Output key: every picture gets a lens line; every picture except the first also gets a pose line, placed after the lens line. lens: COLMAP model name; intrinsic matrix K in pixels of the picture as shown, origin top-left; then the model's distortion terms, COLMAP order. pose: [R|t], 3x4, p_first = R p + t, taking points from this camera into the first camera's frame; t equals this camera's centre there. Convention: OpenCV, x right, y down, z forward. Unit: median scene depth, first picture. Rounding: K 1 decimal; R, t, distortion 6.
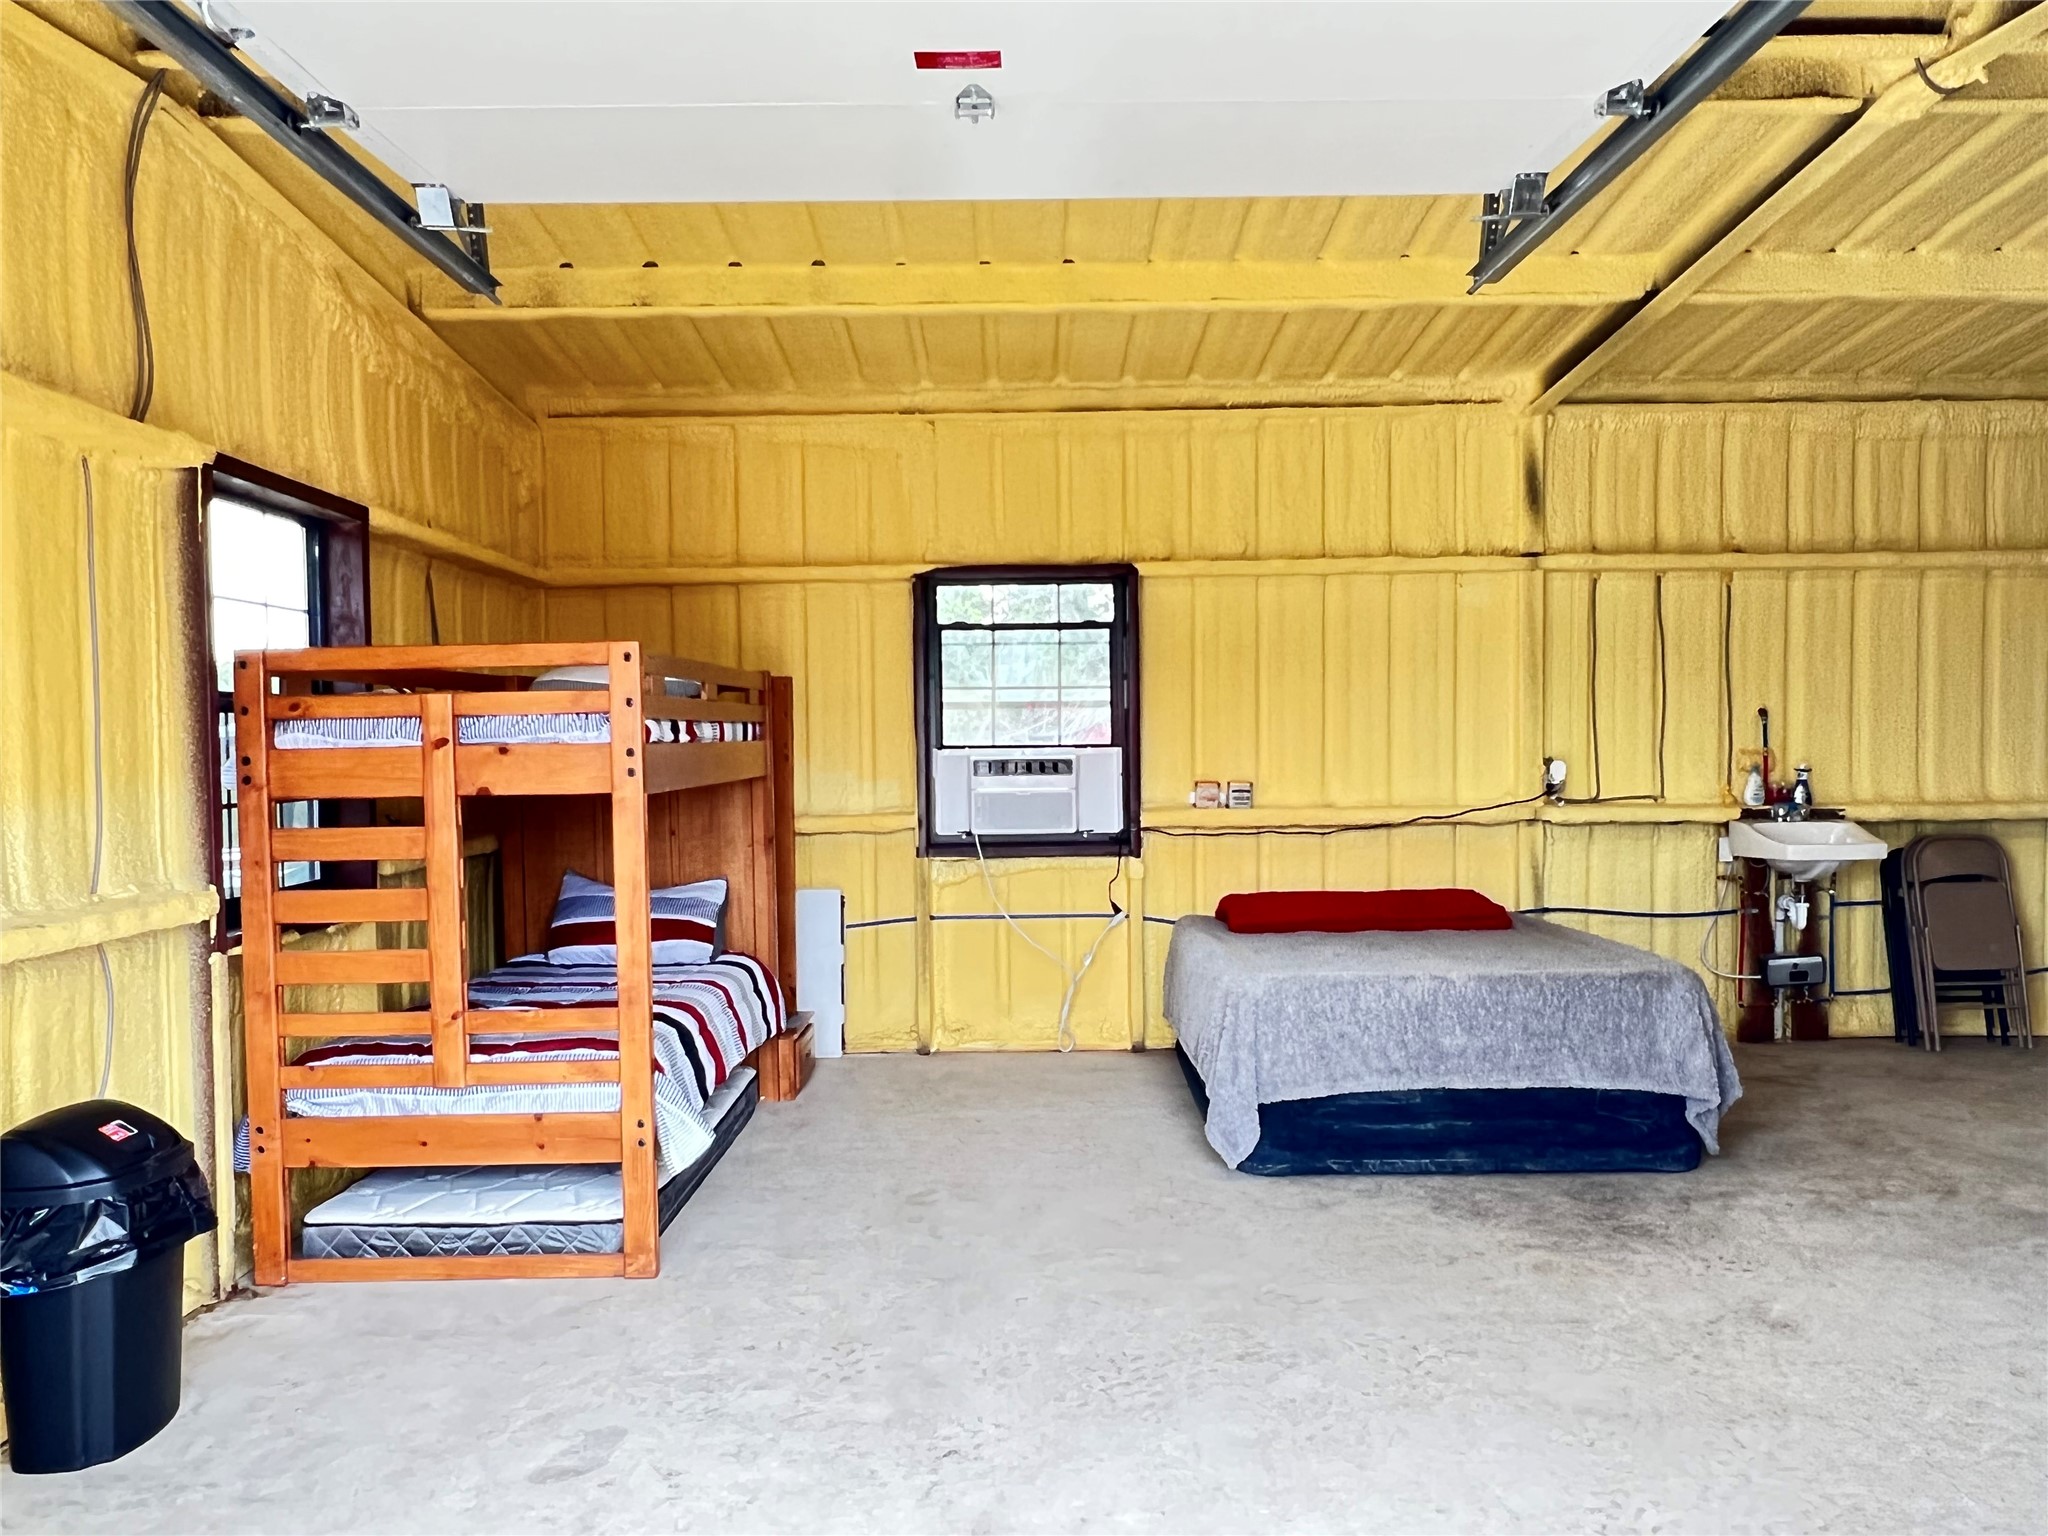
lens RADIAL K [[1517.2, 0, 1023.0], [0, 1517.2, 774.6], [0, 0, 1]] dist [0.005492, -0.003522]
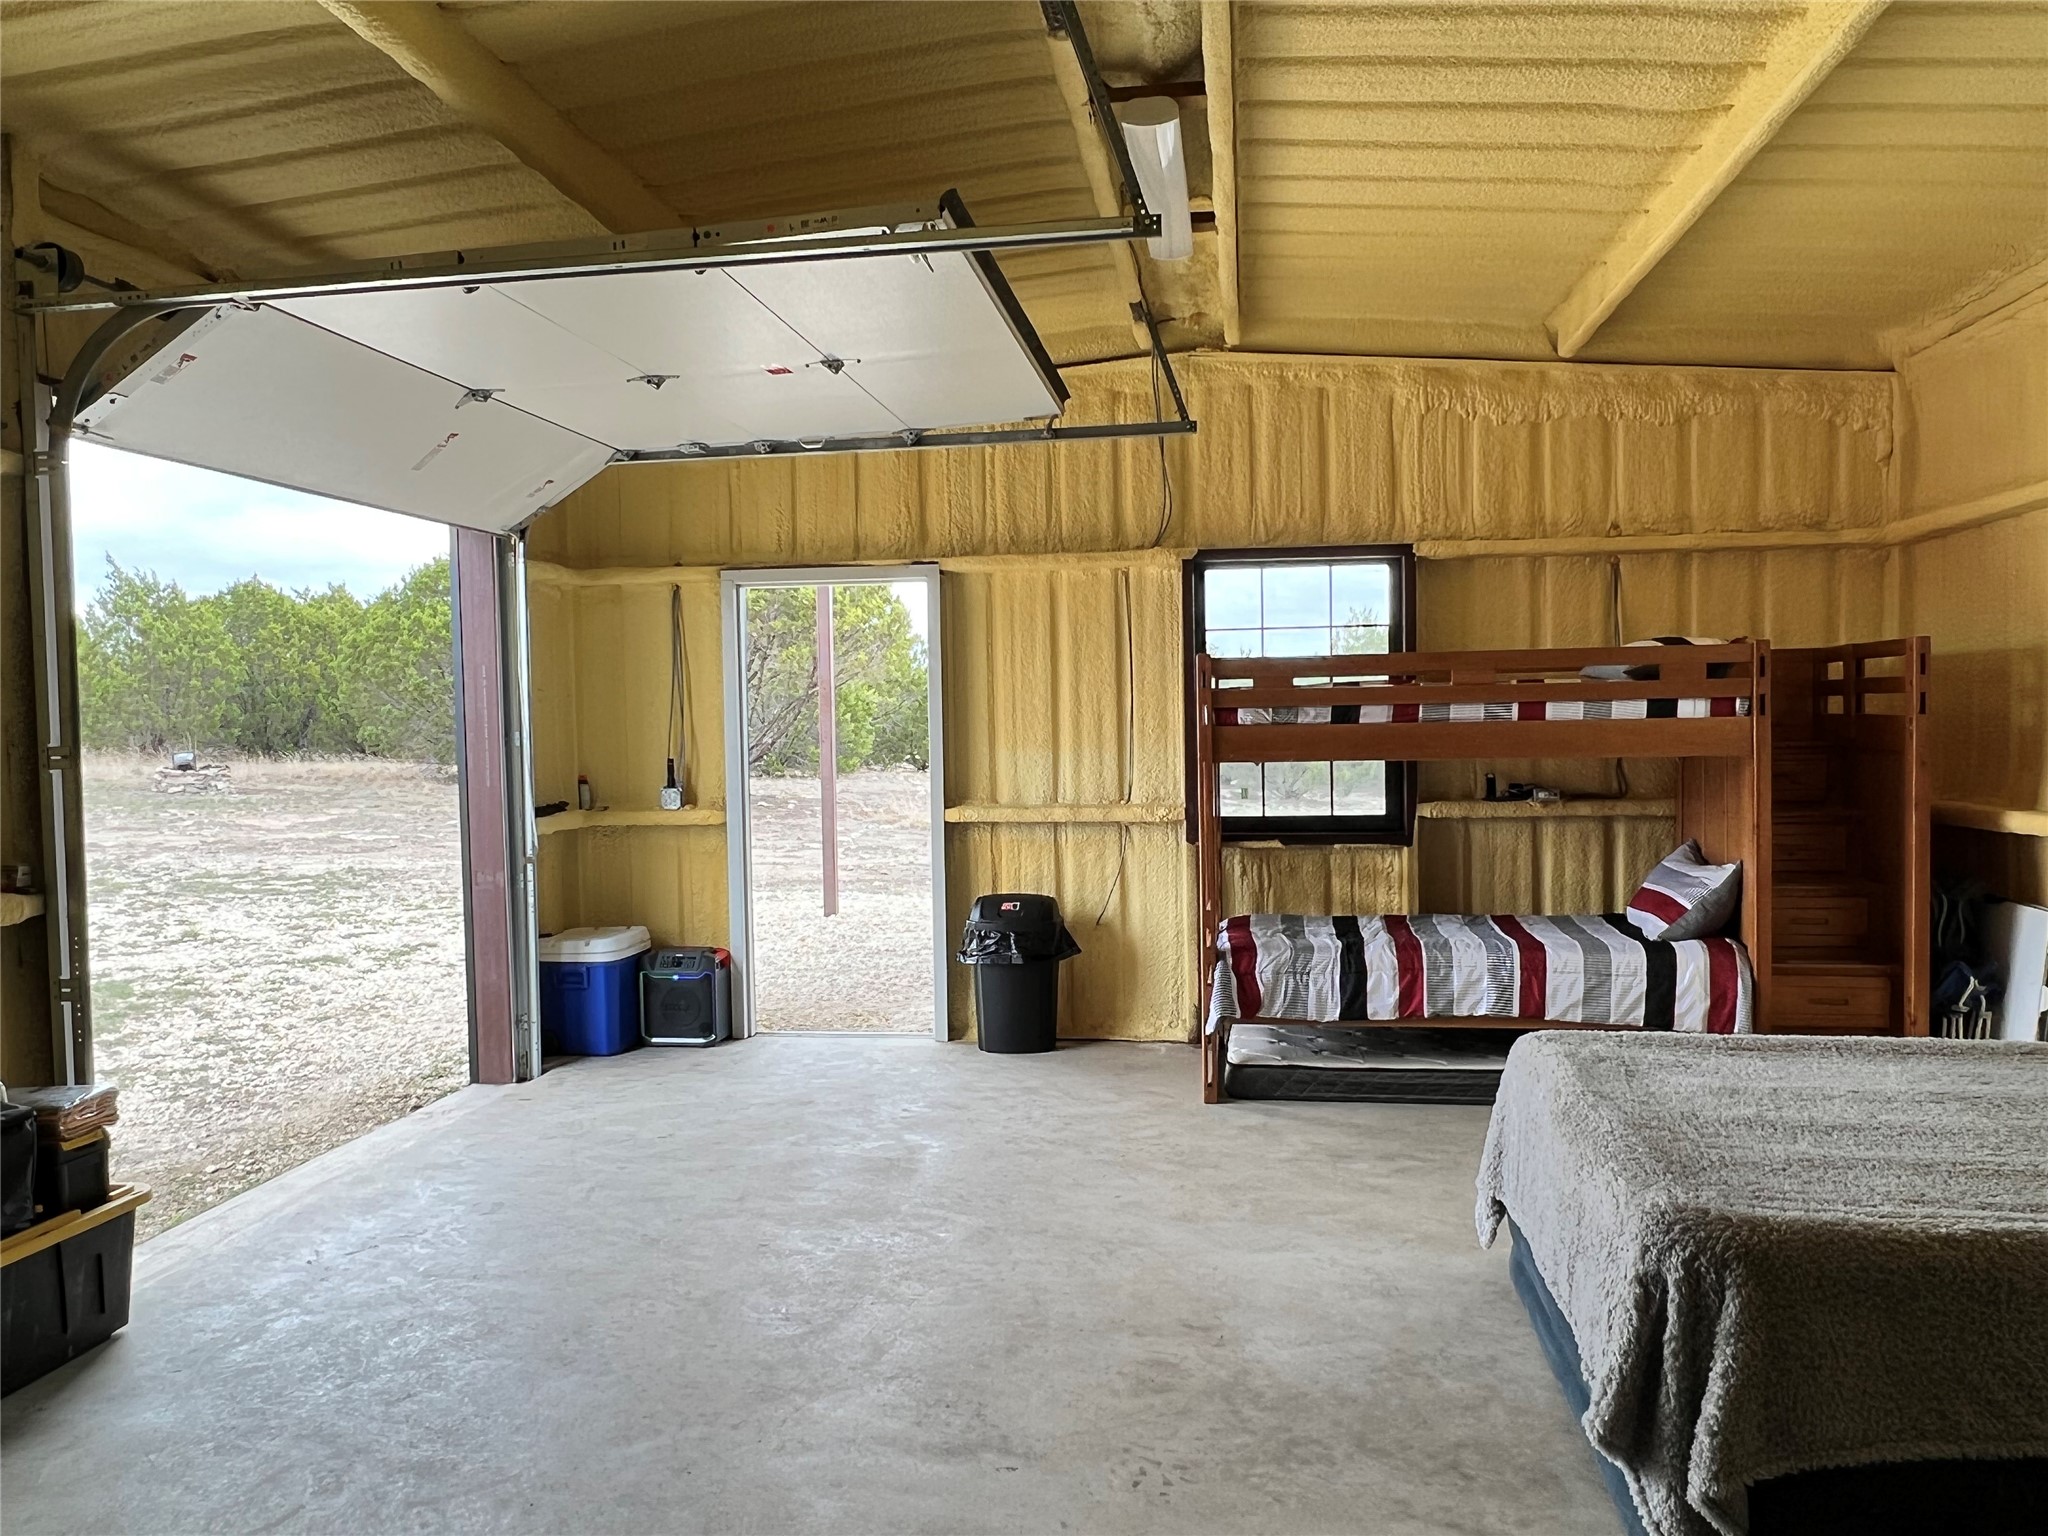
lens RADIAL K [[1517.2, 0, 1020.3], [0, 1517.2, 780.4], [0, 0, 1]] dist [0.005492, -0.003522]
pose [[-0.145303, 0.056517, -0.987772, 1.027153], [-0.004465, 0.998320, 0.057777, -0.045106], [0.989377, 0.012806, -0.144806, 0.906402]]
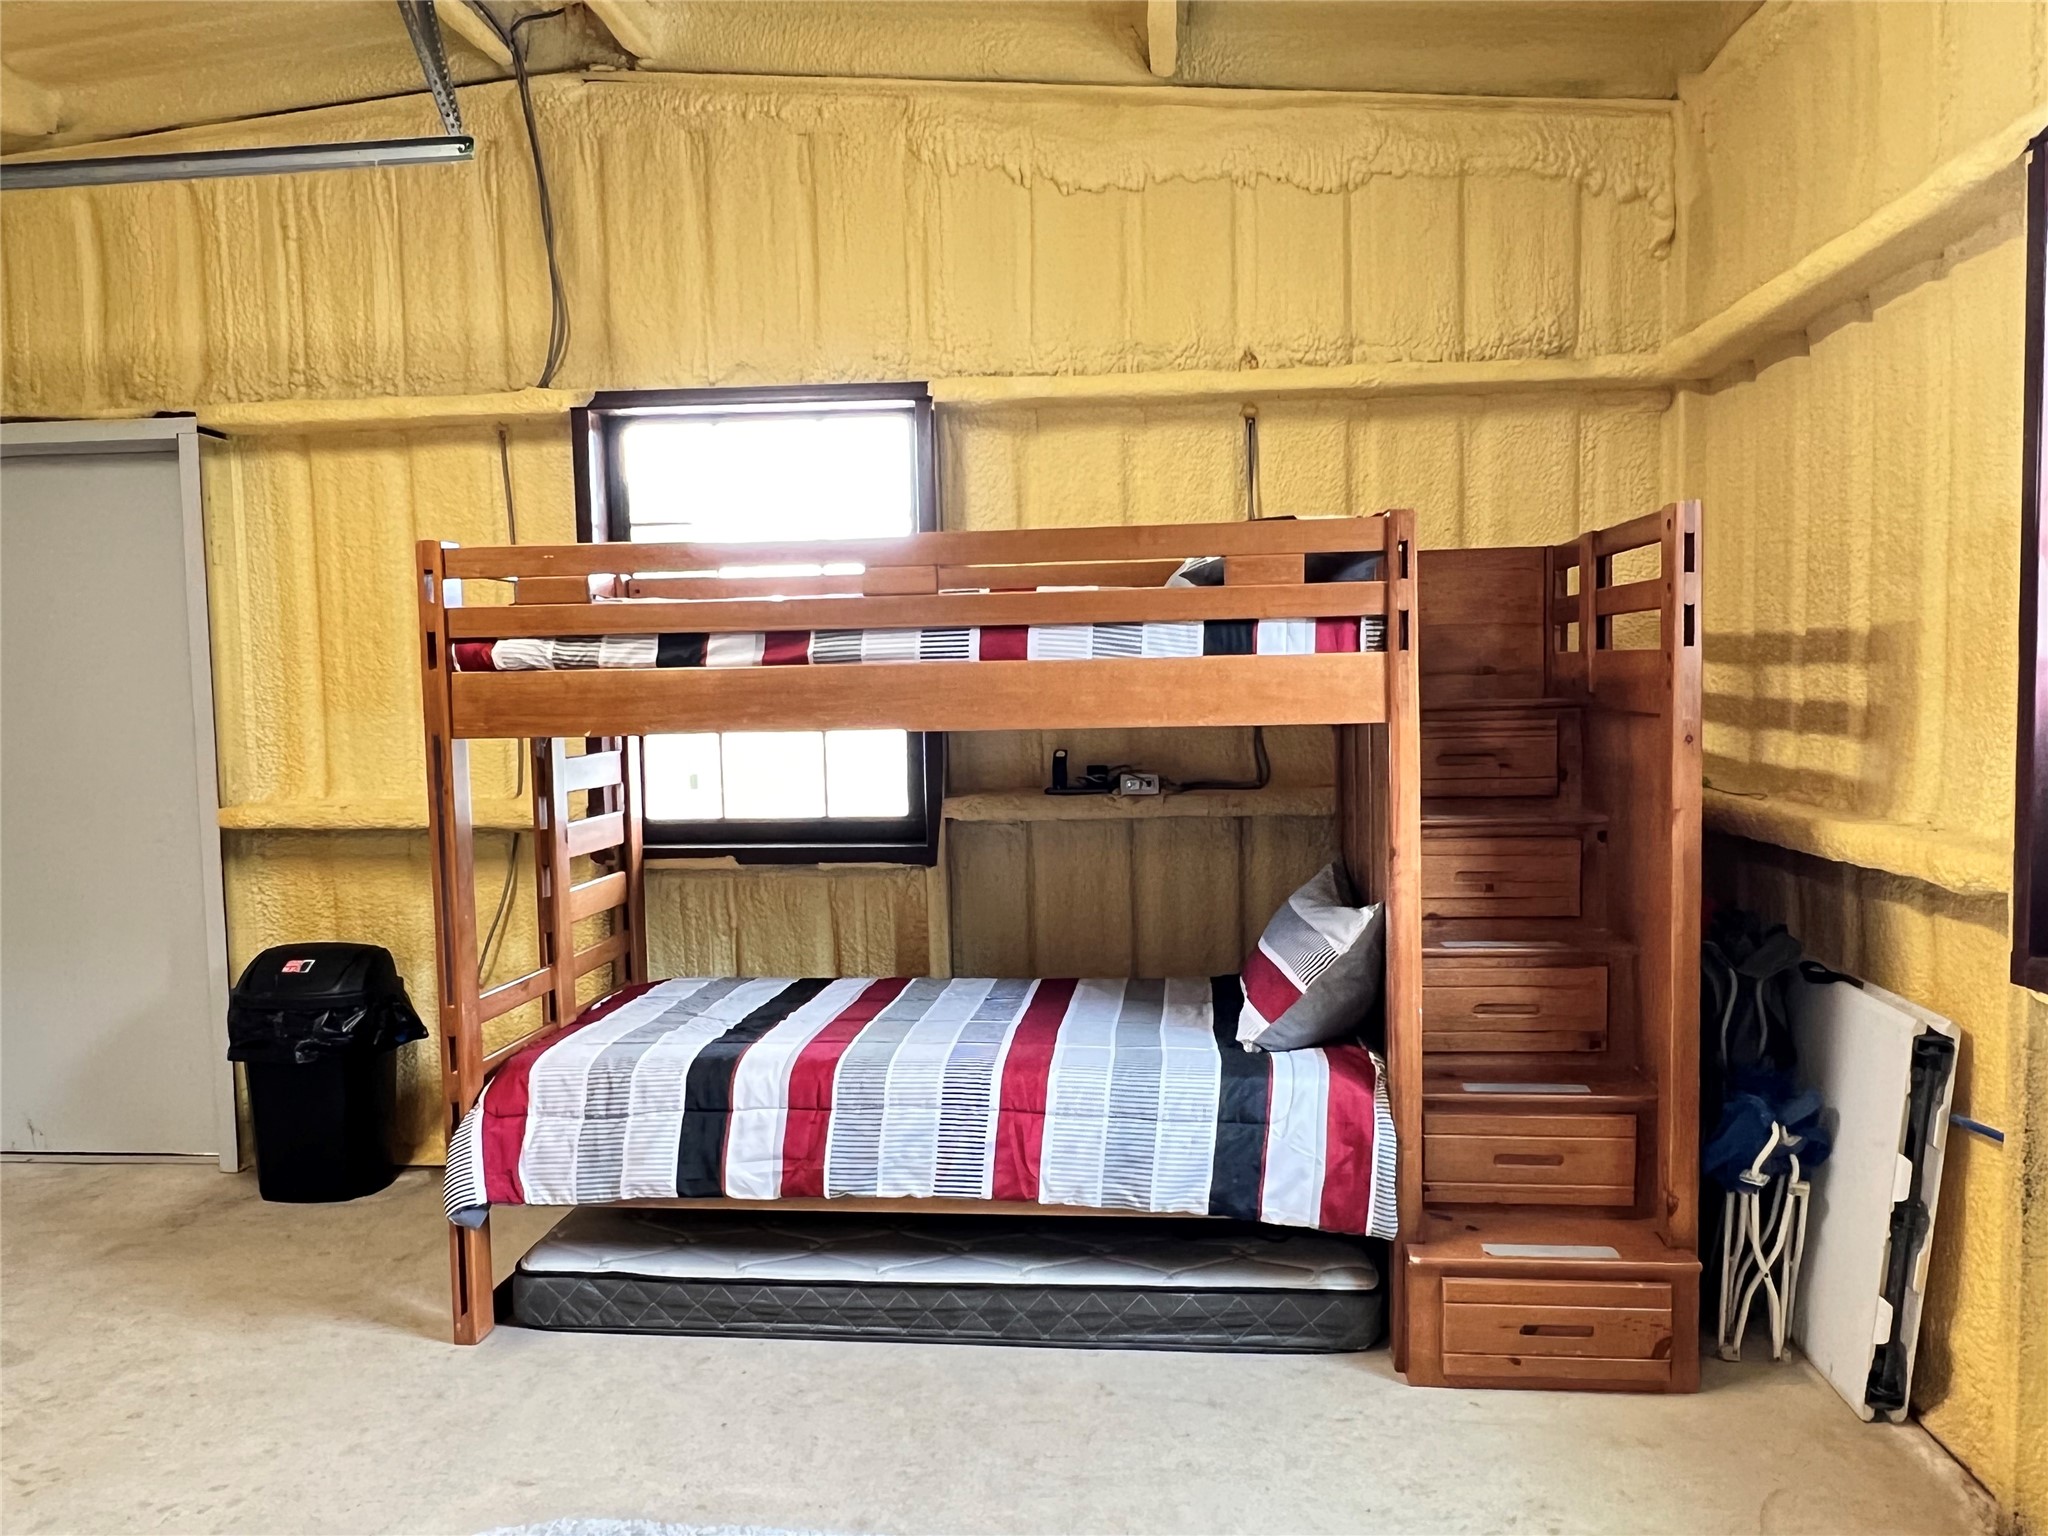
lens RADIAL K [[1458.9, 0, 1033.6], [0, 1458.9, 764.8], [0, 0, 1]] dist [0.002425, 0.000706]
pose [[-0.099621, 0.074571, -0.992227, 0.391891], [-0.003192, 0.997159, 0.075262, -0.026824], [0.995020, 0.010665, -0.099100, 1.219061]]
